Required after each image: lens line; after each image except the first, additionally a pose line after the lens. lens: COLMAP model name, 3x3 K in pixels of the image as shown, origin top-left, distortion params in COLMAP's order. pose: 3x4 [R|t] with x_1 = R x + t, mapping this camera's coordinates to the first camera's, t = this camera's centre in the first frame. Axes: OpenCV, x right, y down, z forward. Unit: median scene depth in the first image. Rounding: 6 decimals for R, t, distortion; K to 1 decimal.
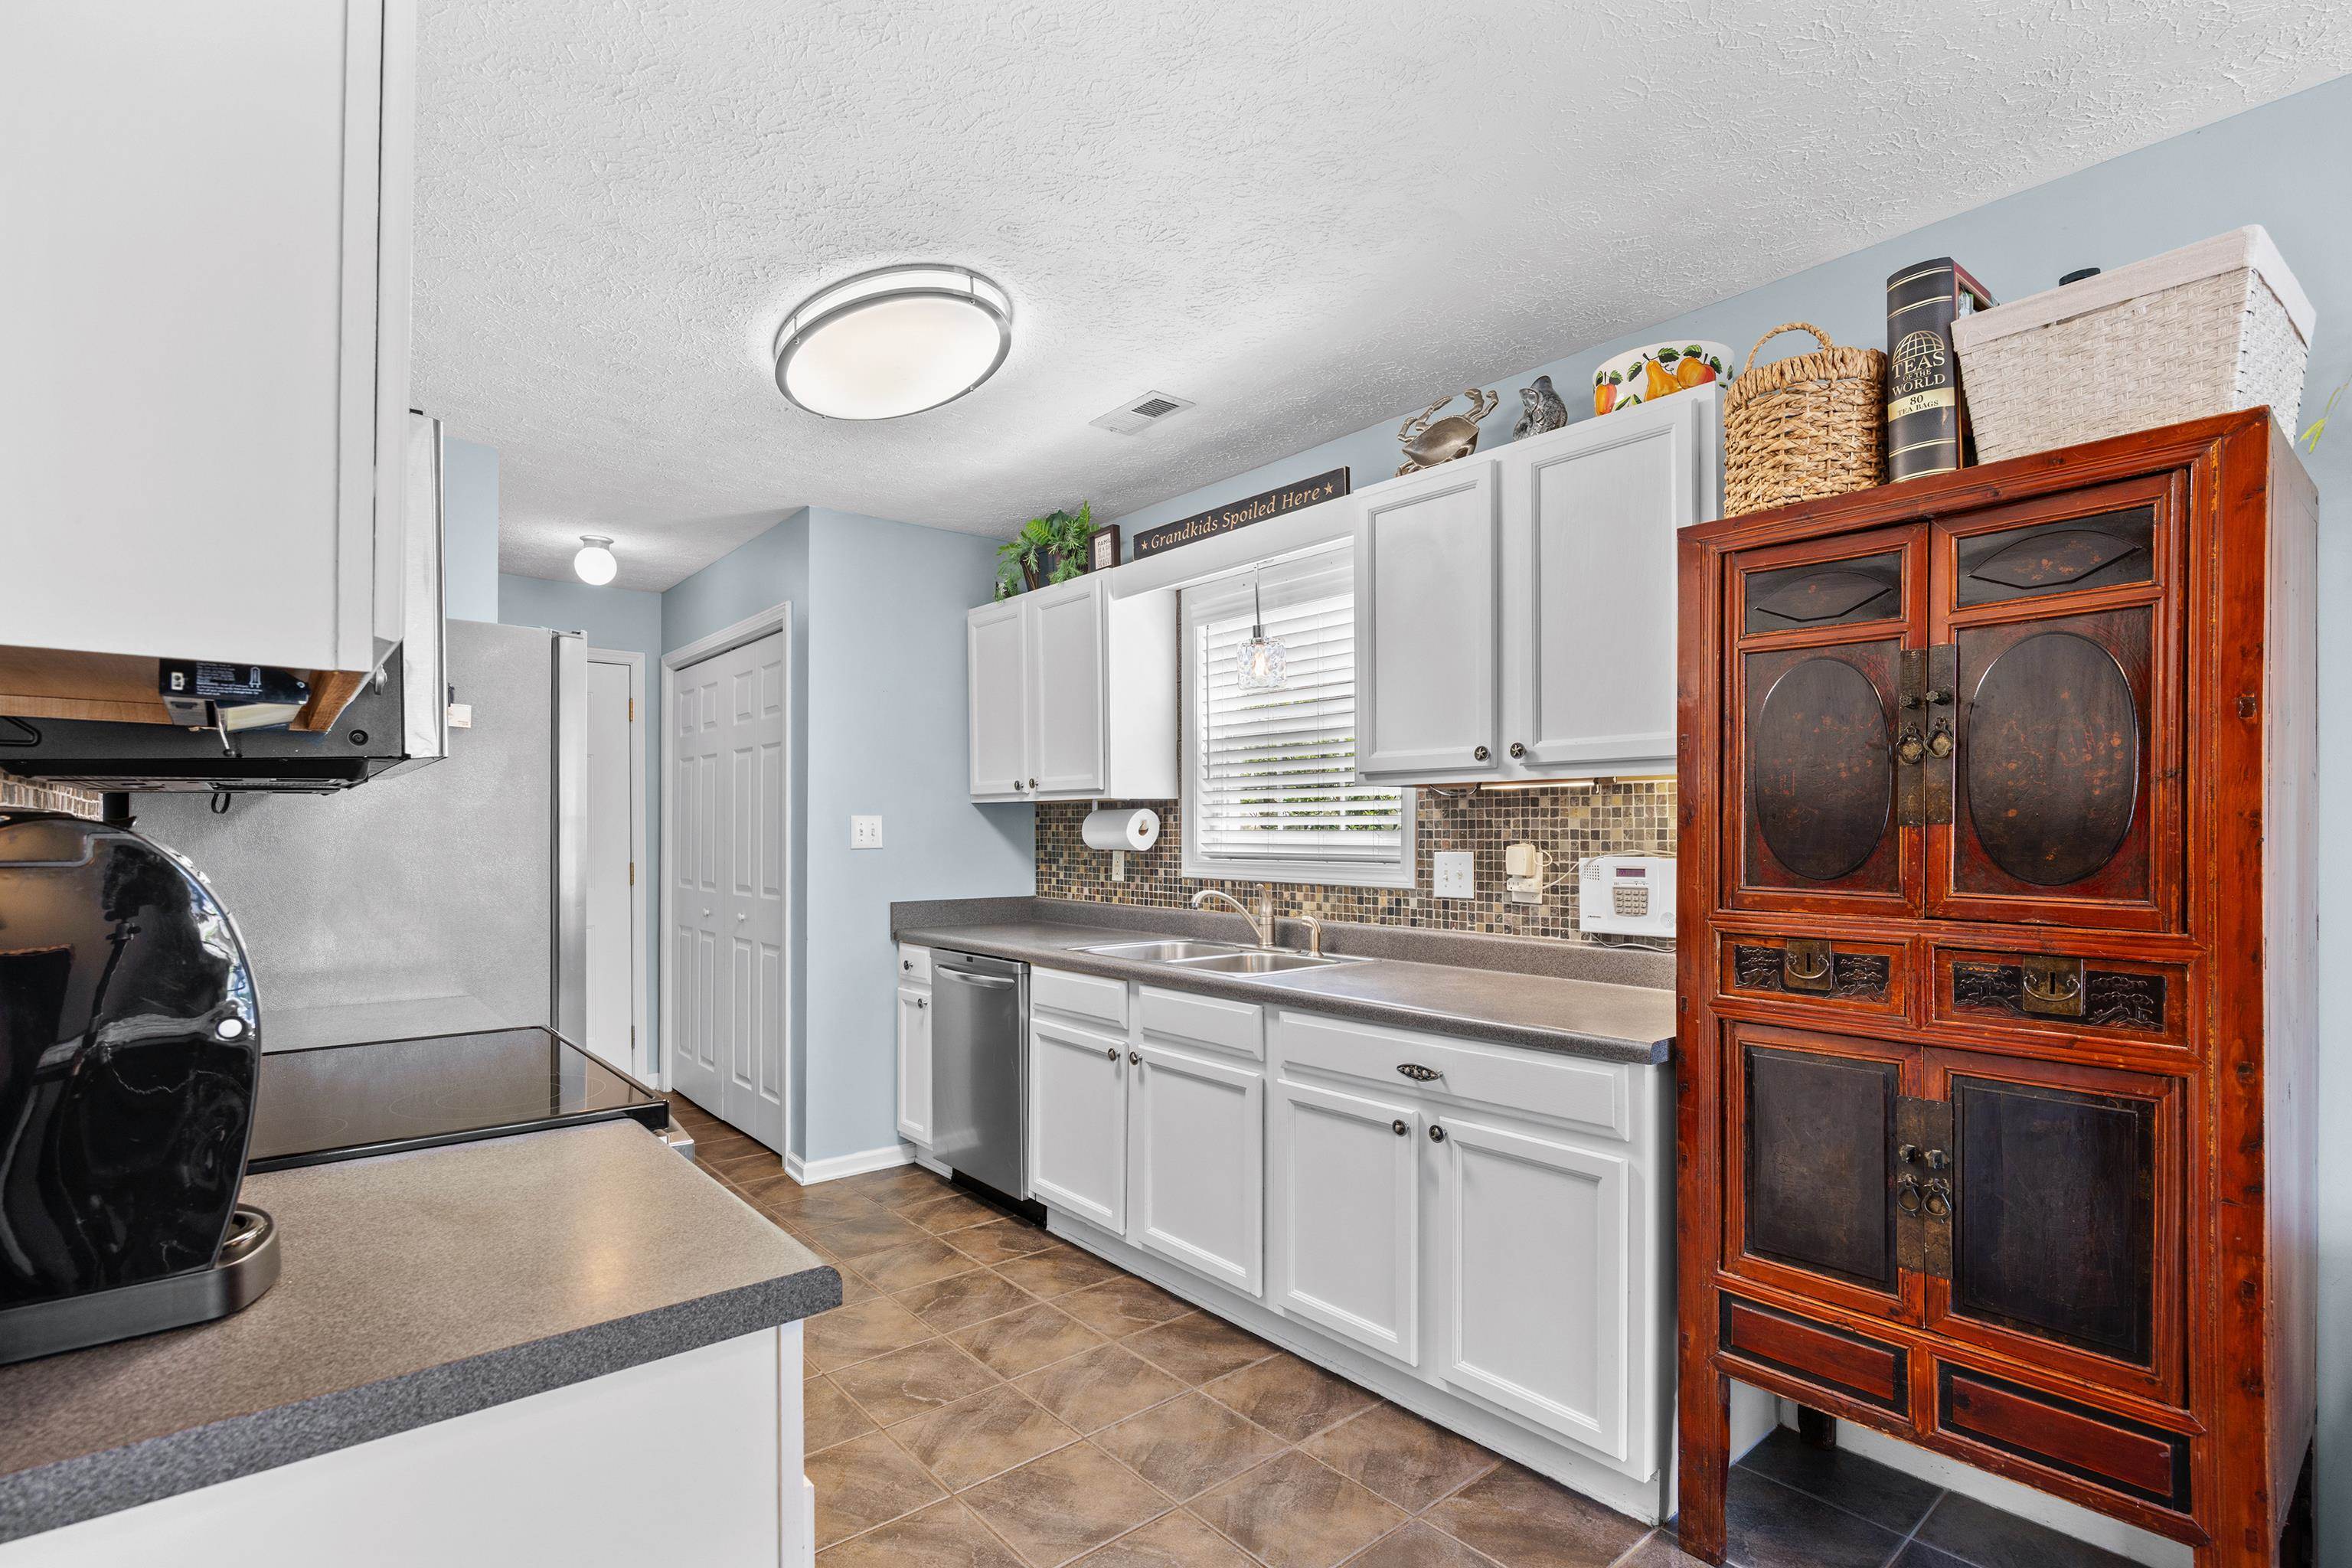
lens RADIAL K [[1098.8, 0, 1169.5], [0, 1098.8, 834.8], [0, 0, 1]] dist [-0.017877, 0.001280]
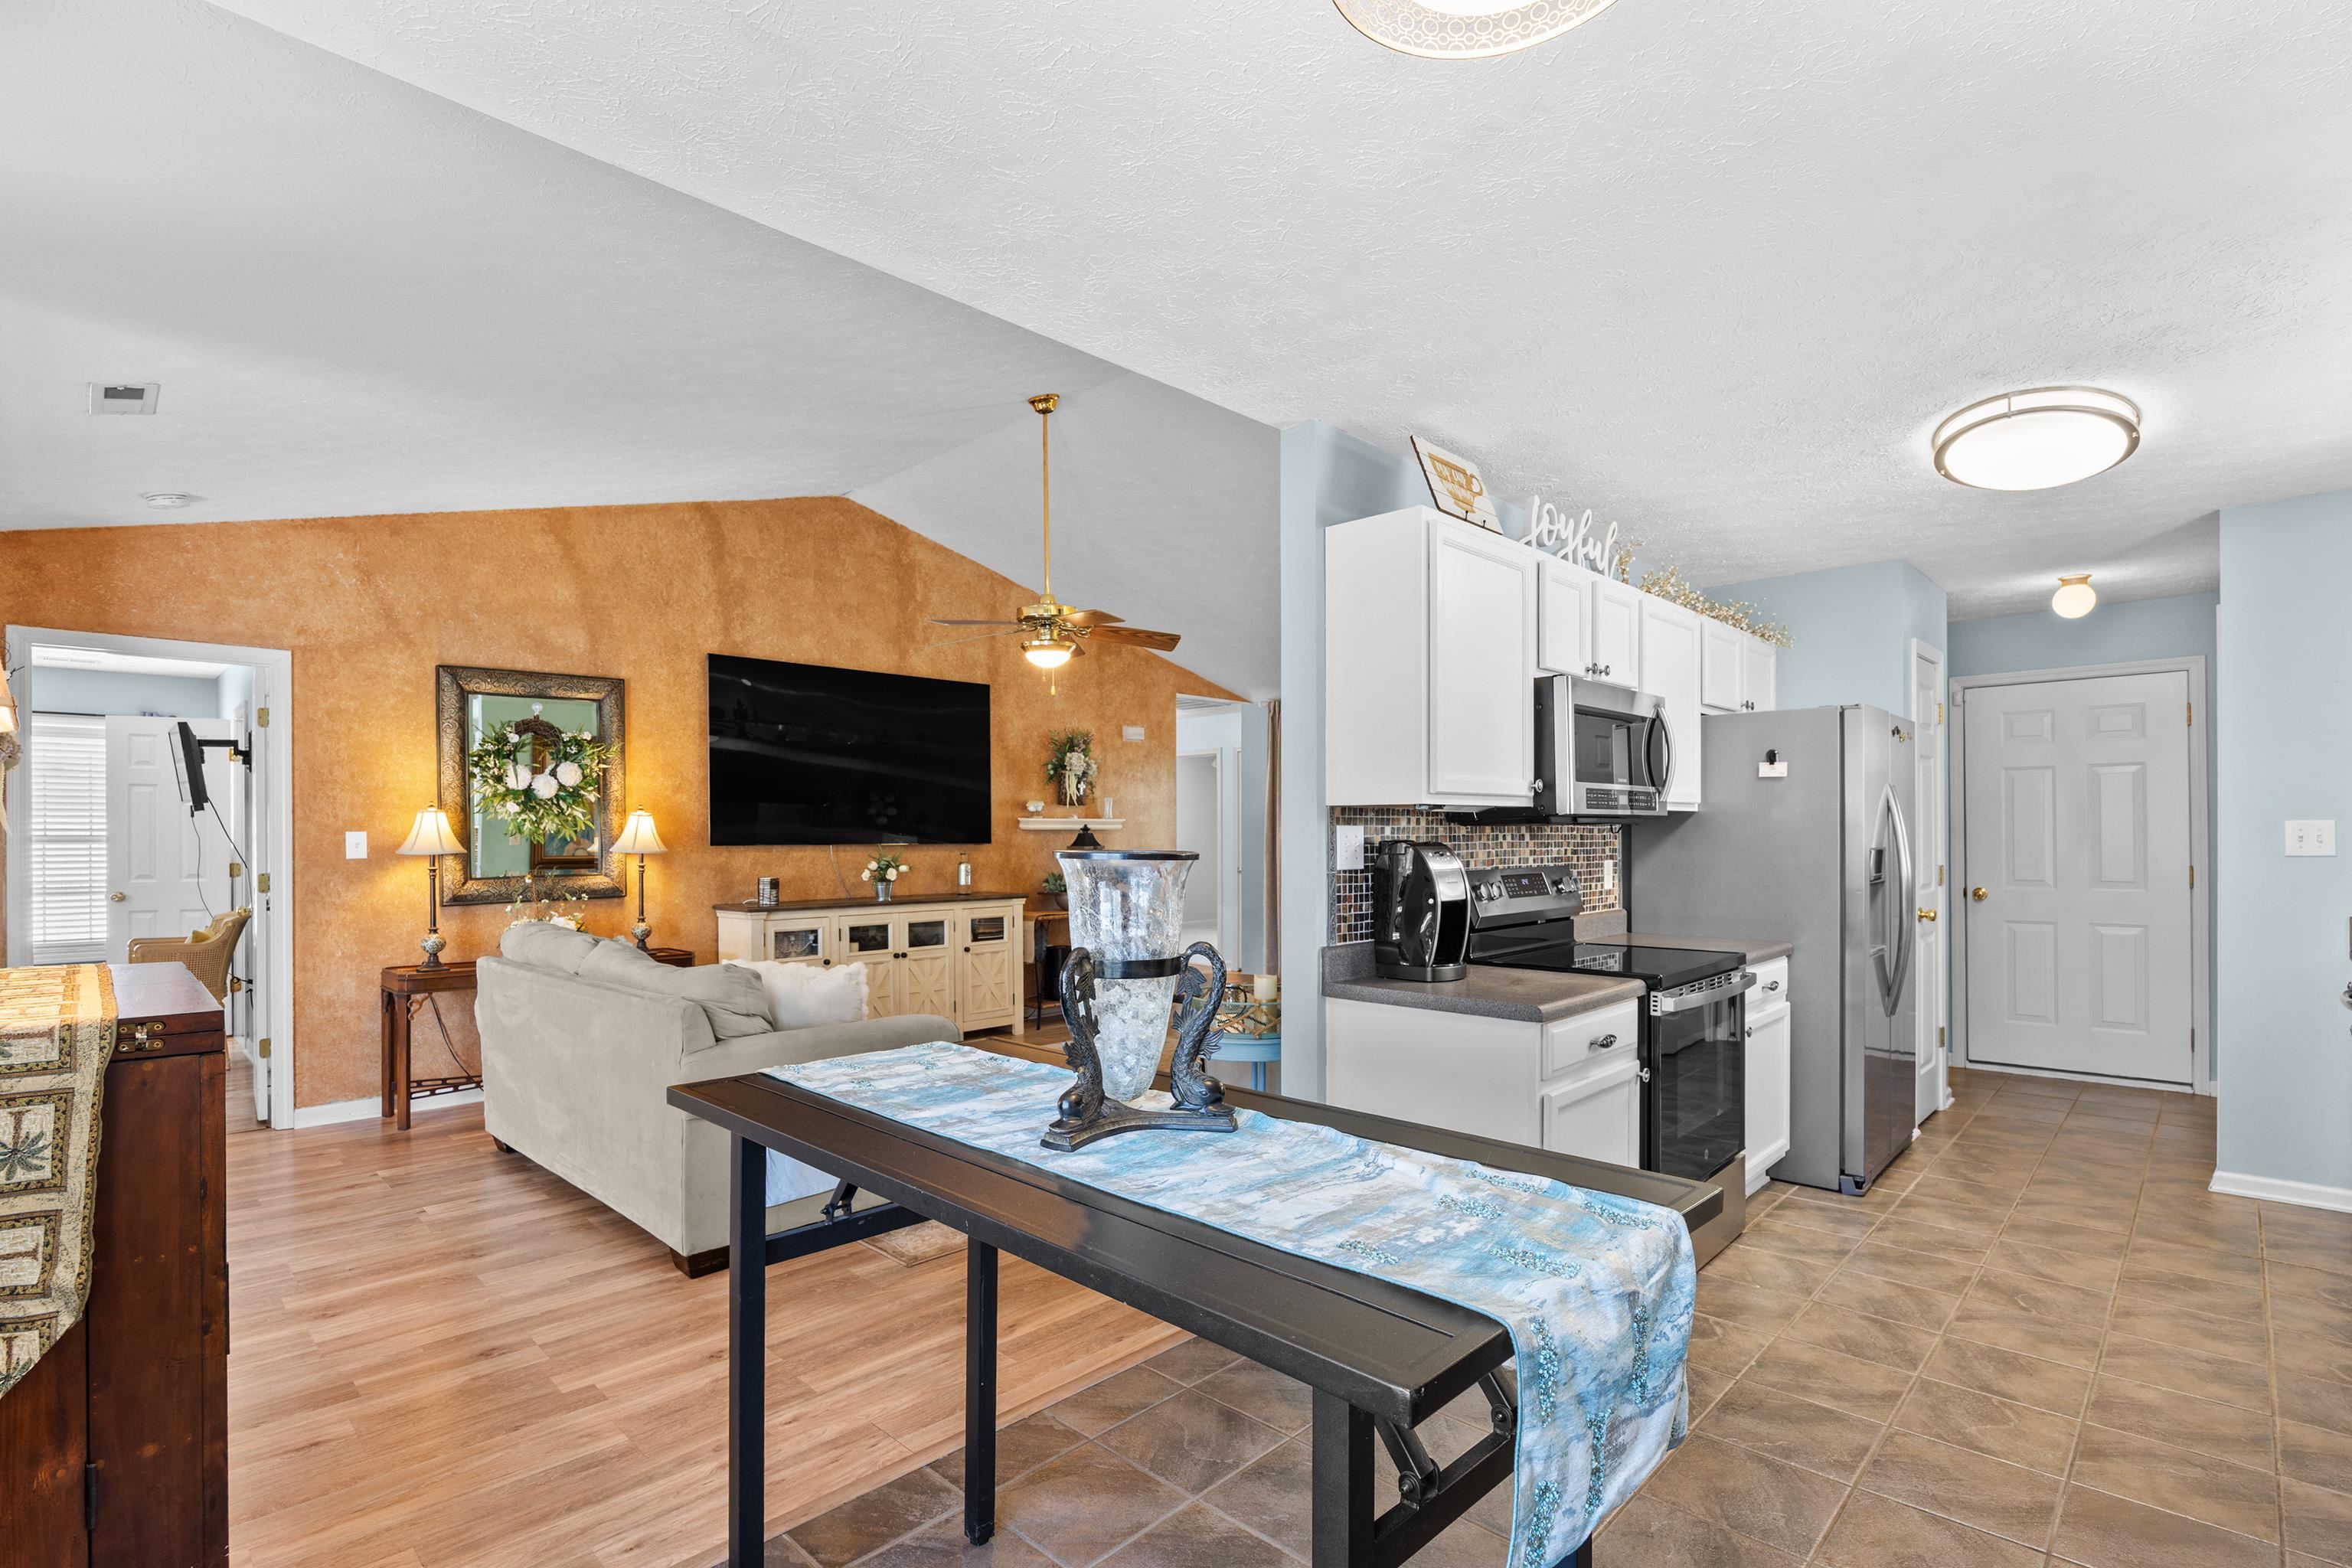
lens RADIAL K [[1101.3, 0, 1167.9], [0, 1101.3, 835.6], [0, 0, 1]] dist [-0.016518, 0.001281]
pose [[0.096291, 0.001008, -0.995353, 0.737447], [0.003535, 0.999993, 0.001355, -0.012960], [0.995347, -0.003649, 0.096287, -0.059912]]
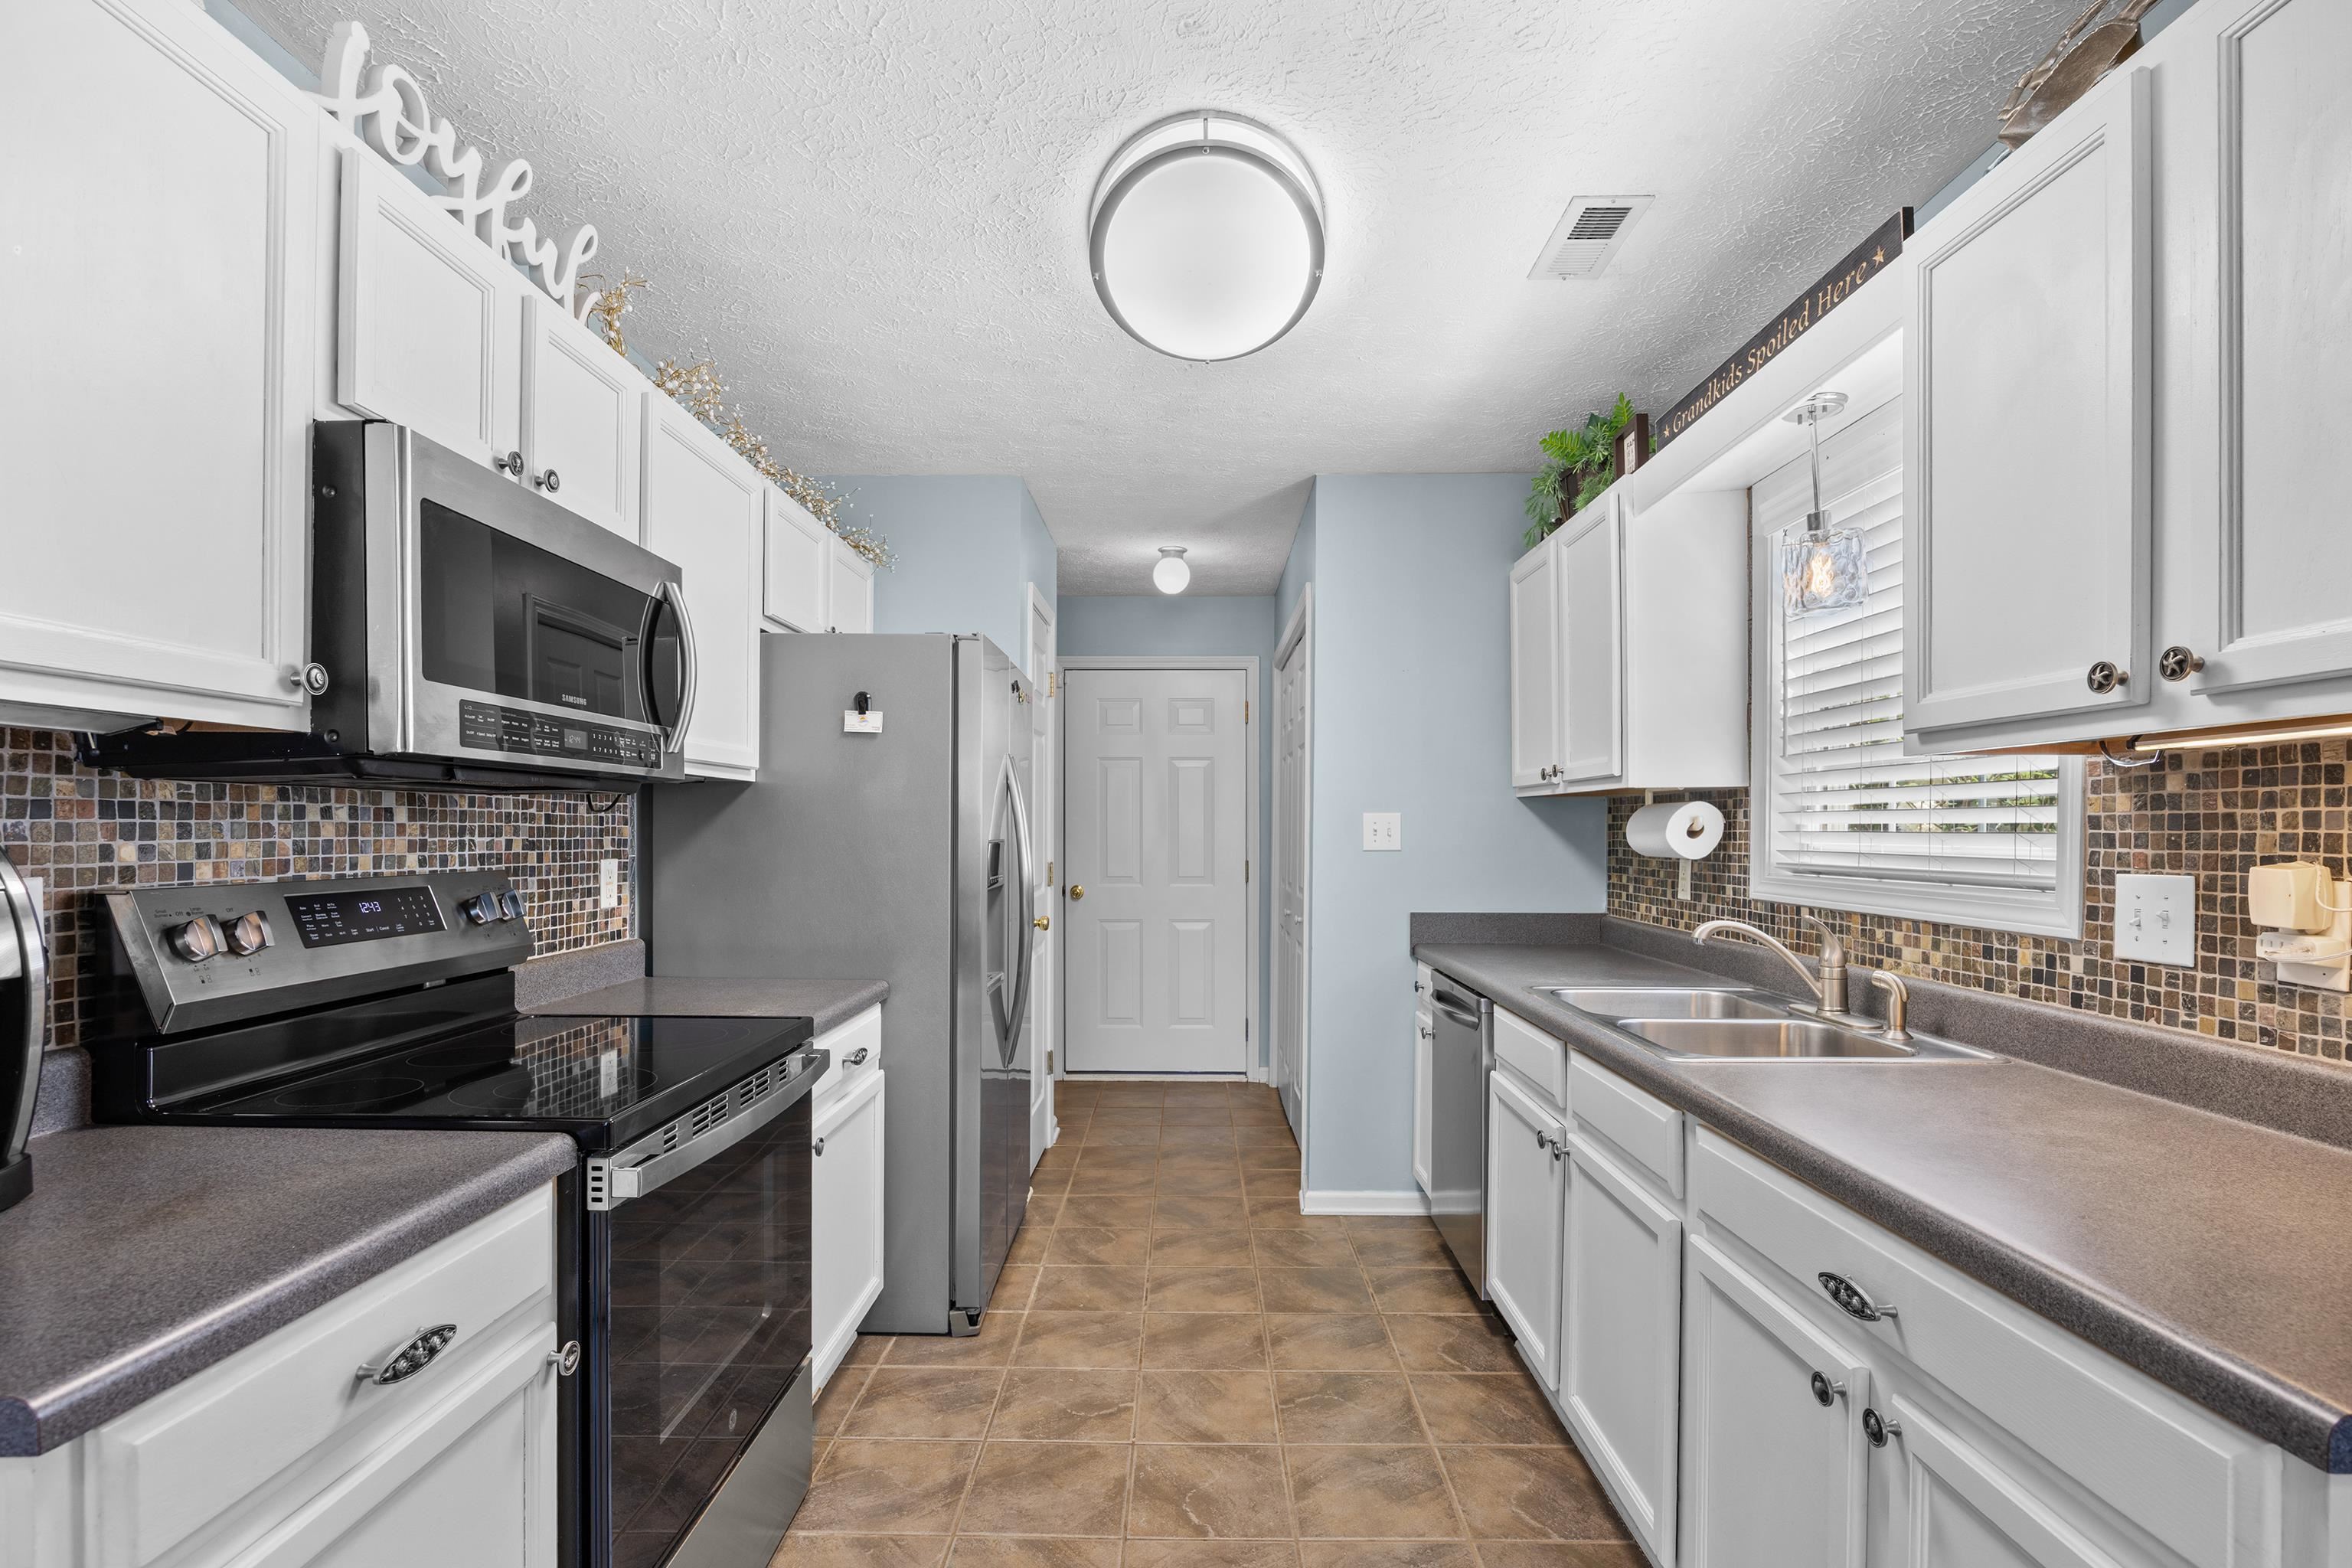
lens RADIAL K [[1098.4, 0, 1176.0], [0, 1098.4, 841.9], [0, 0, 1]] dist [-0.015401, 0.000928]
pose [[0.757925, 0.011618, -0.652238, 0.241327], [-0.007996, 0.999932, 0.008519, -0.000691], [0.652293, -0.001241, 0.757966, 0.301949]]
